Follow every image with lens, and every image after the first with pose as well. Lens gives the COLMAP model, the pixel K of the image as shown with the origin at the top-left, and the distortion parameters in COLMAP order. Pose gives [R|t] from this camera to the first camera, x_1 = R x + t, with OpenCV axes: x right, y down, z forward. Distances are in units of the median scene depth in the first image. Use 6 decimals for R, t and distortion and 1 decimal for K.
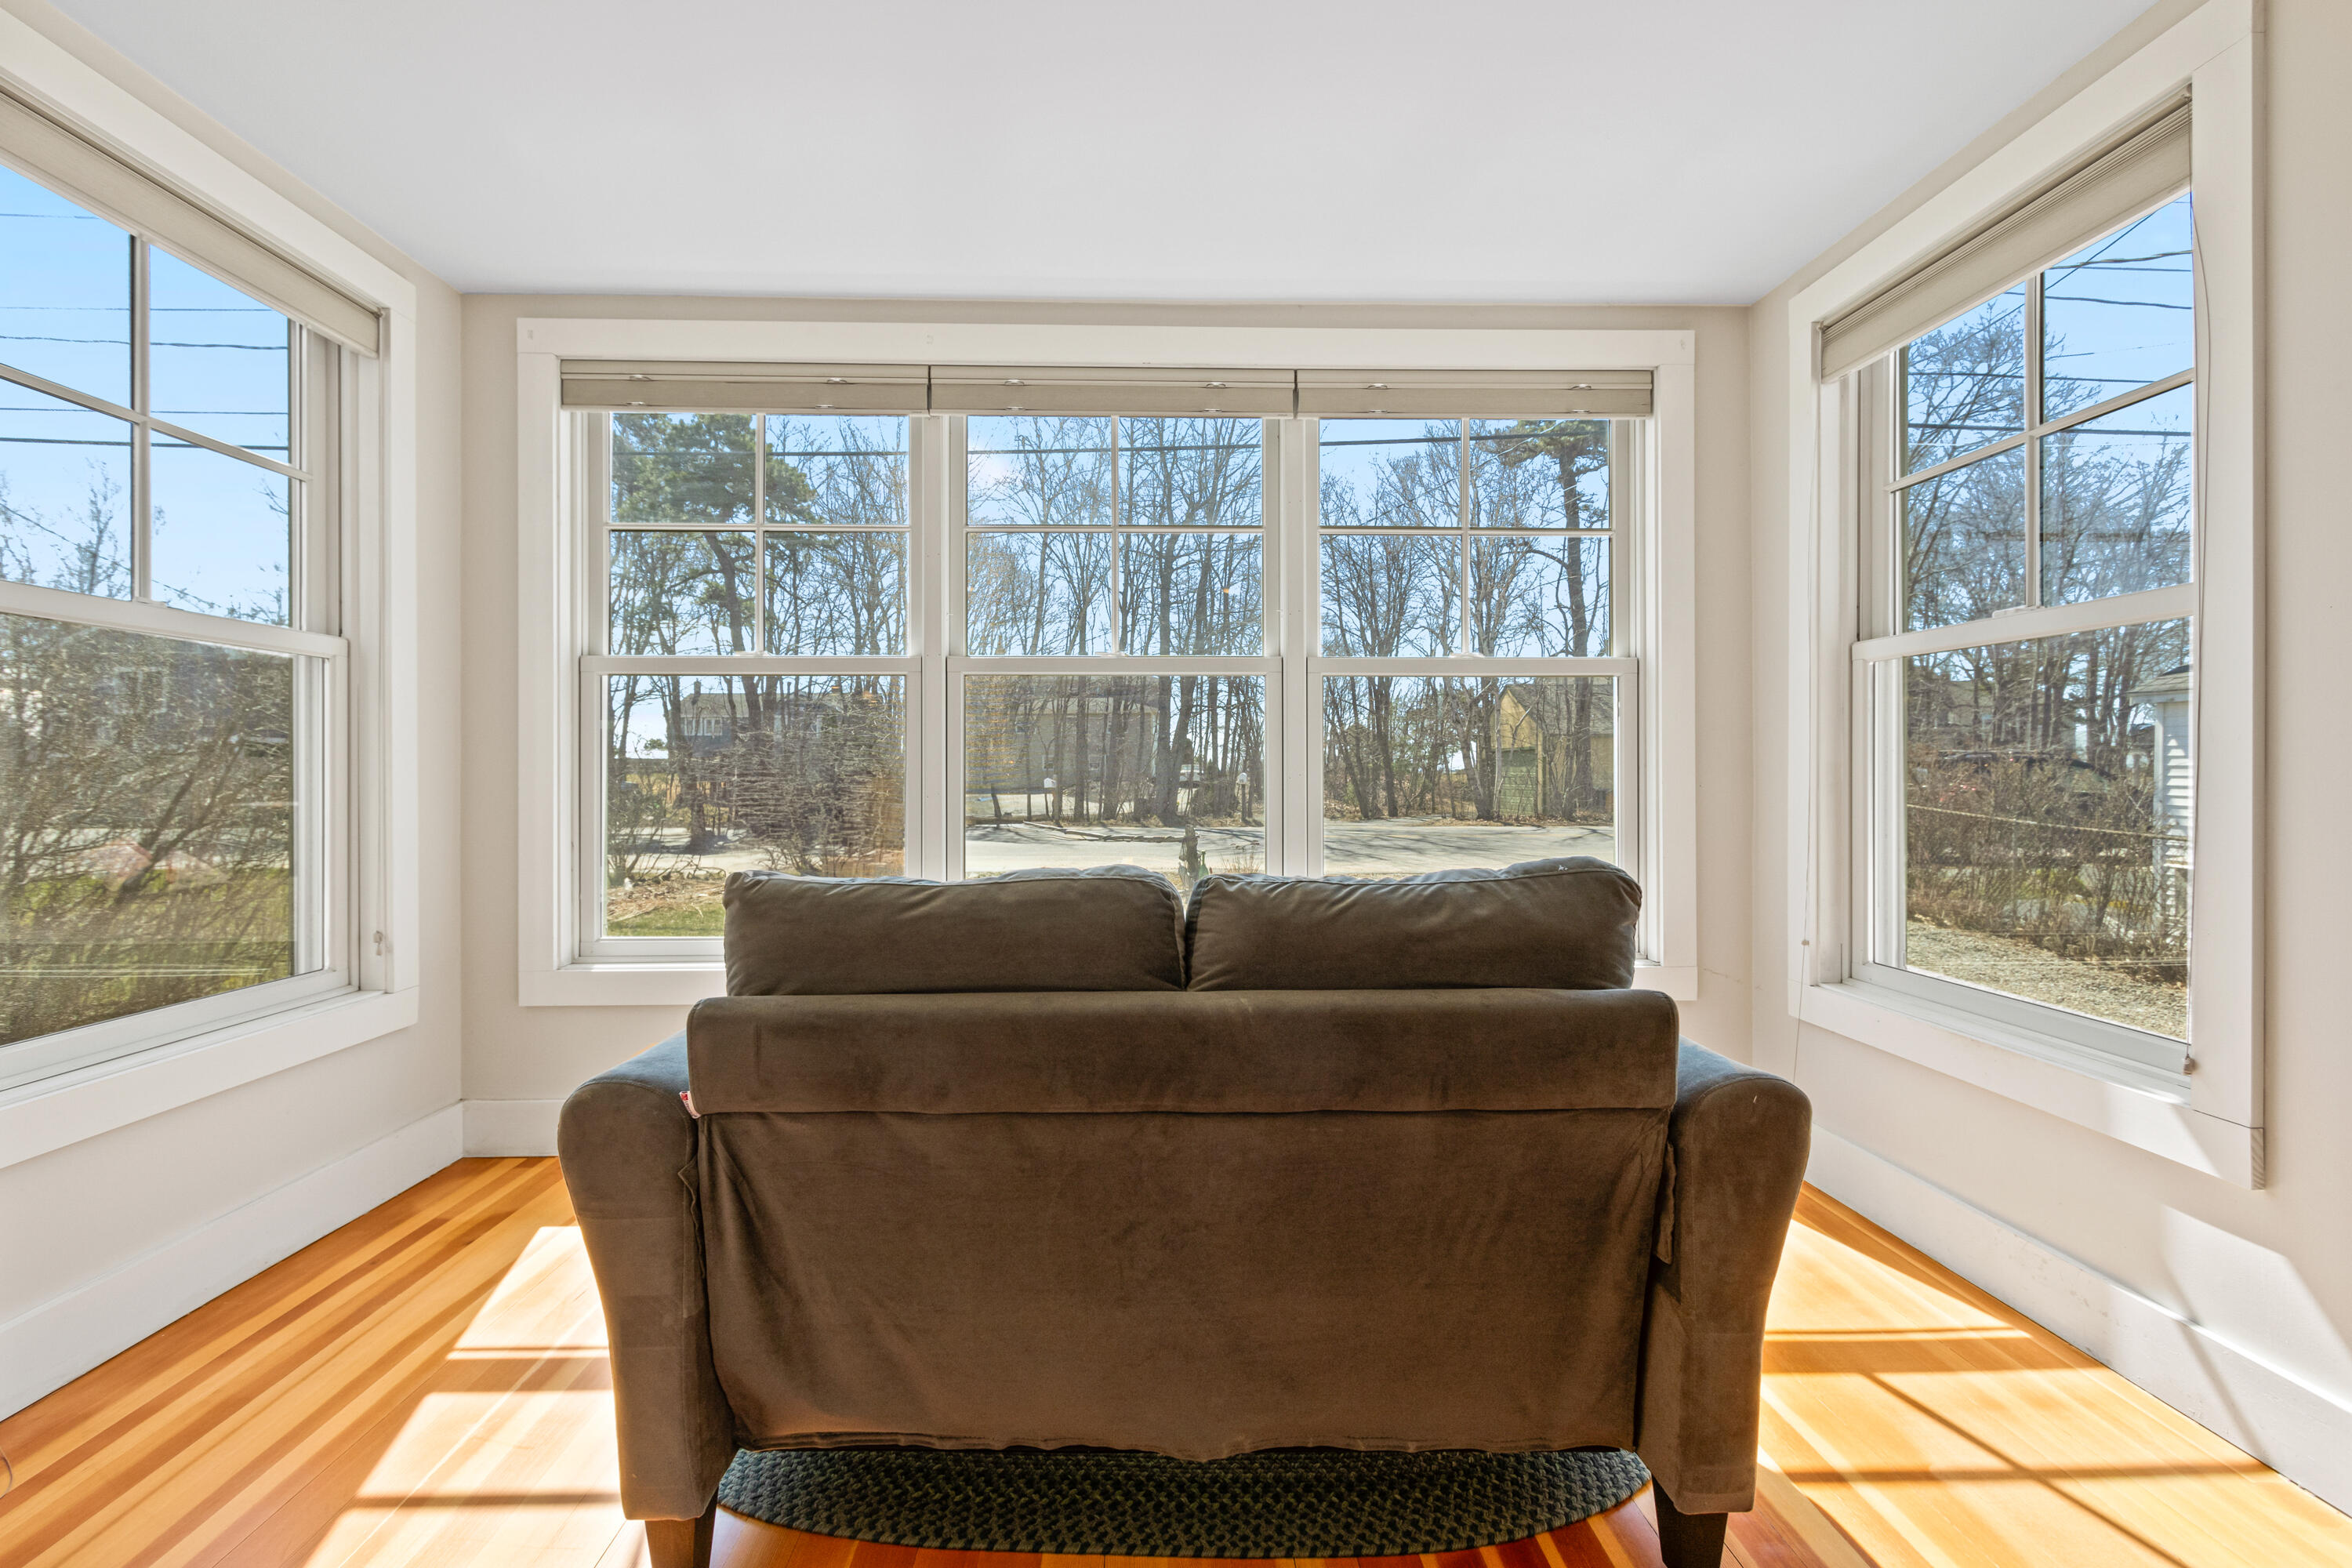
lens RADIAL K [[1128.5, 0, 1173.9], [0, 1128.5, 770.7], [0, 0, 1]] dist [0.002759, 0.000142]
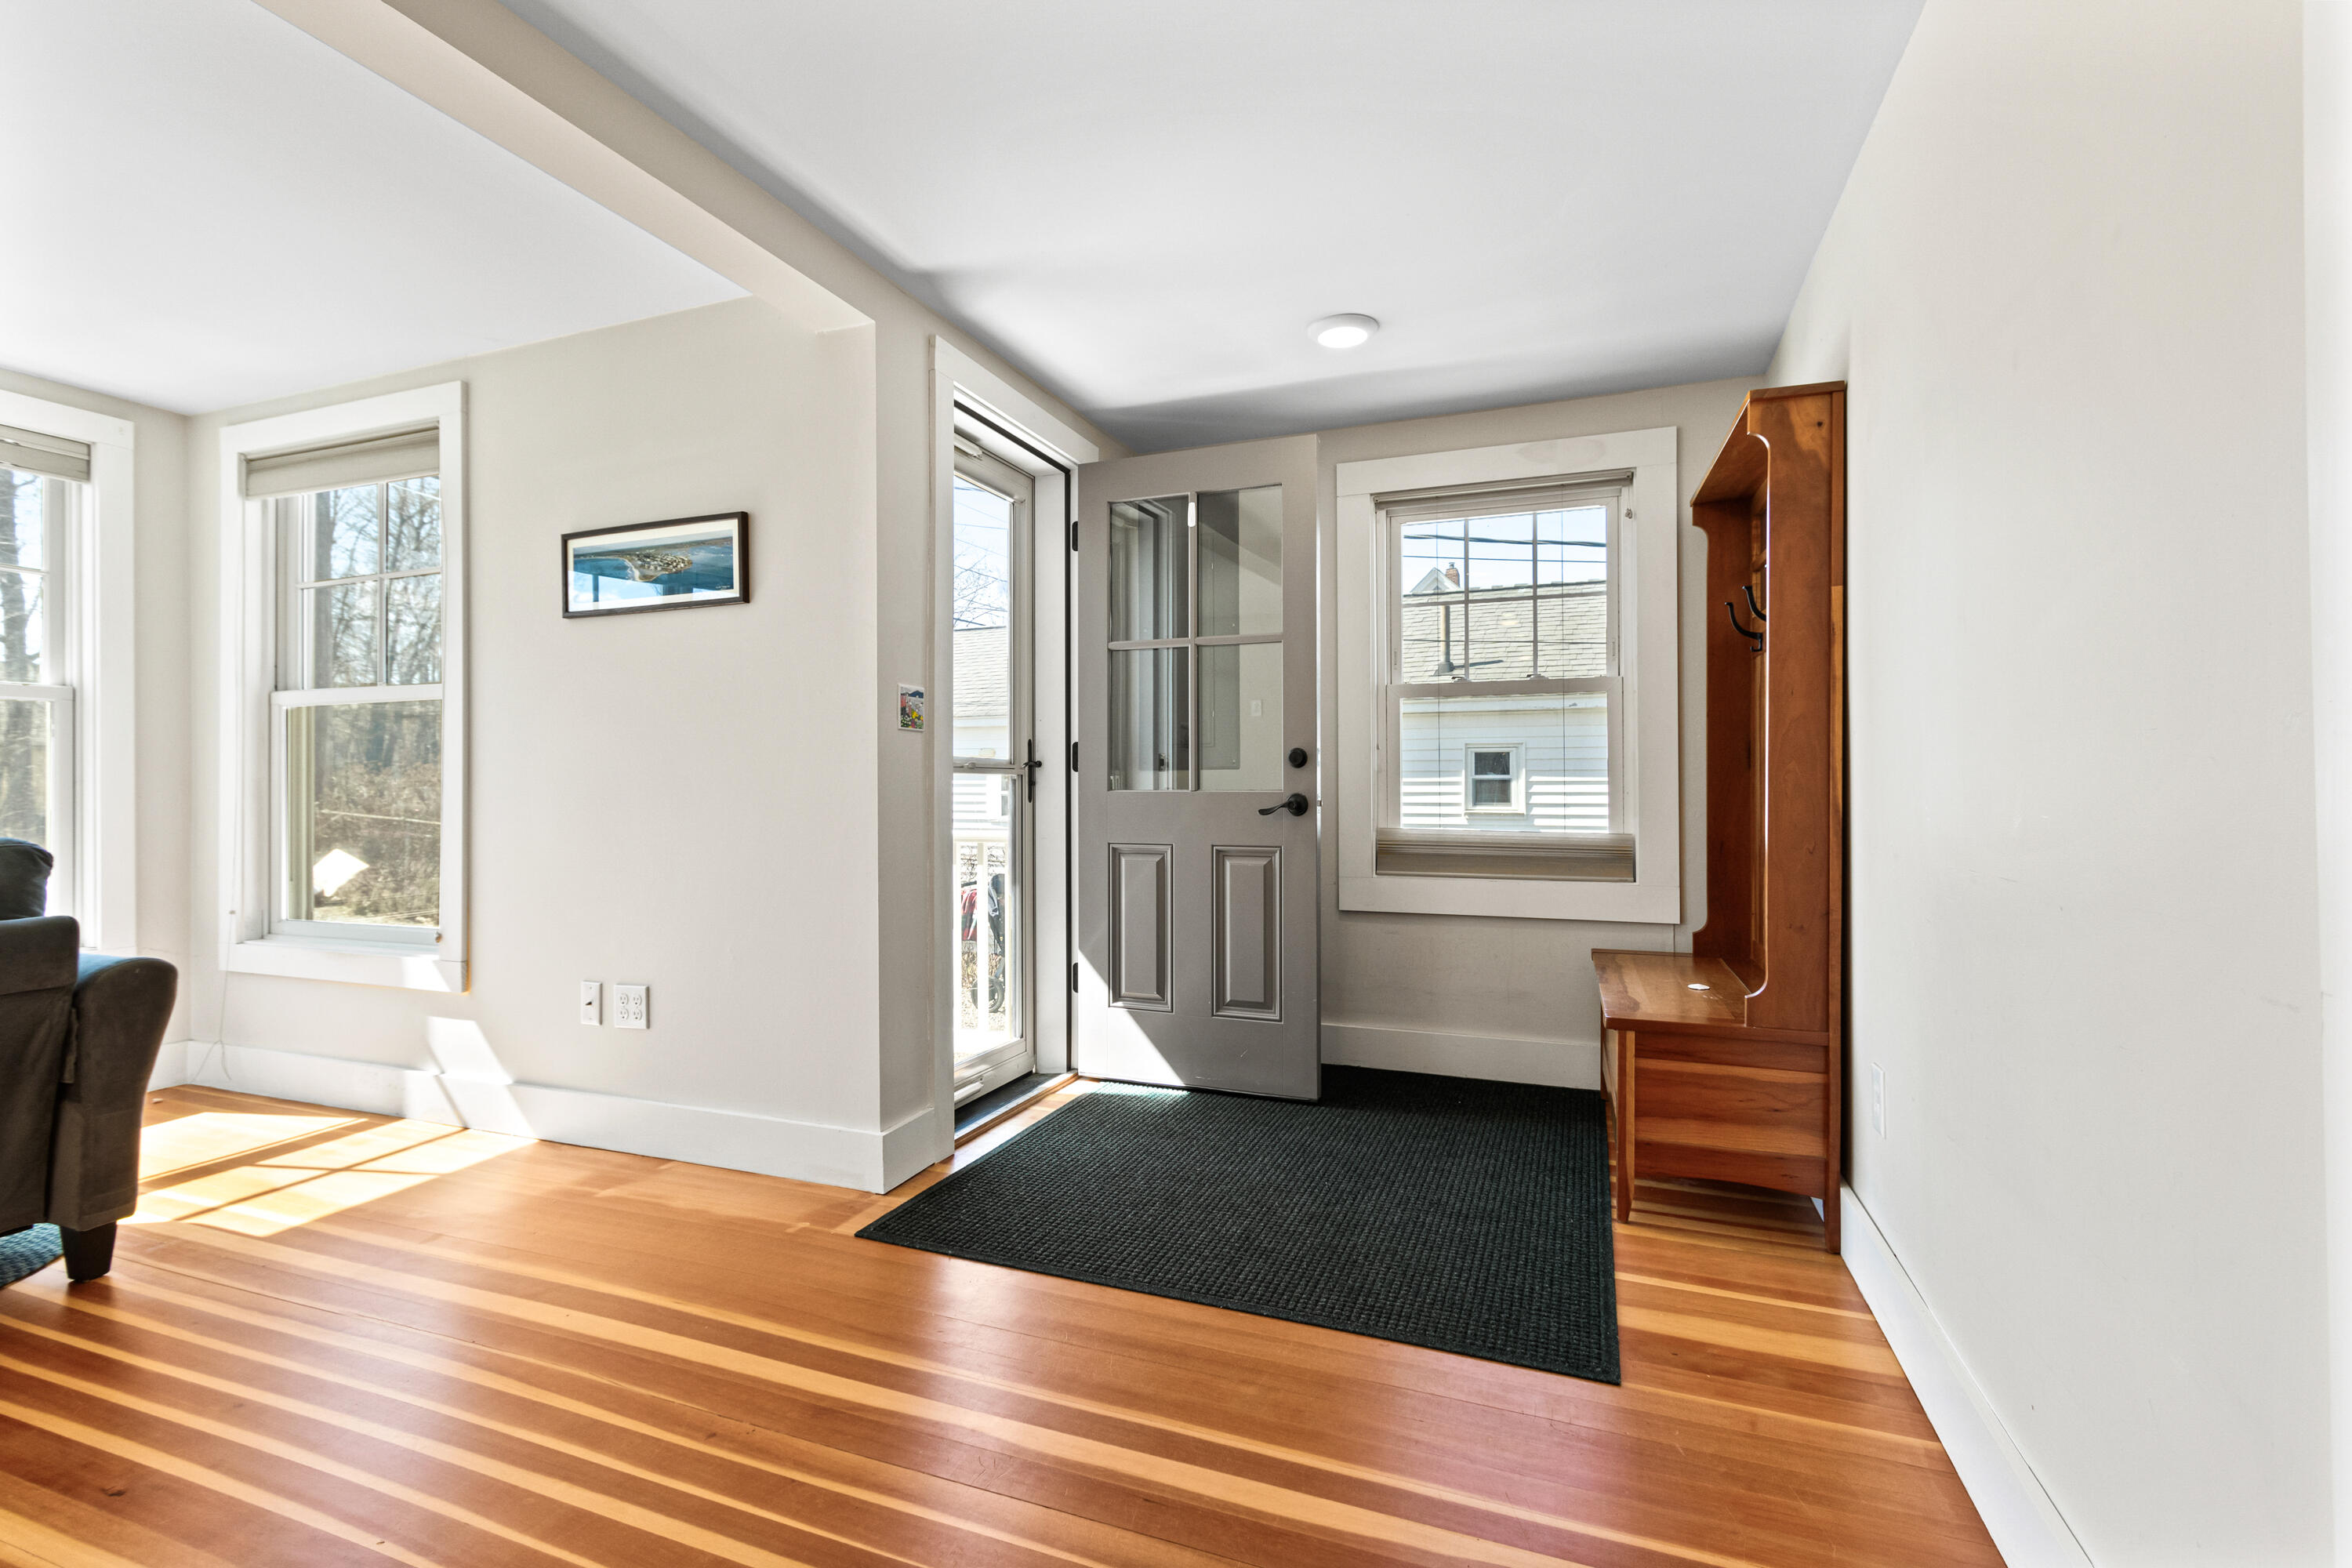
lens RADIAL K [[1128.5, 0, 1173.6], [0, 1128.5, 778.9], [0, 0, 1]] dist [0.002759, 0.000142]
pose [[0.416077, 0.005035, 0.909316, -0.330565], [0.006166, 0.999946, -0.008358, 0.019816], [-0.909309, 0.009084, 0.416023, -0.962314]]
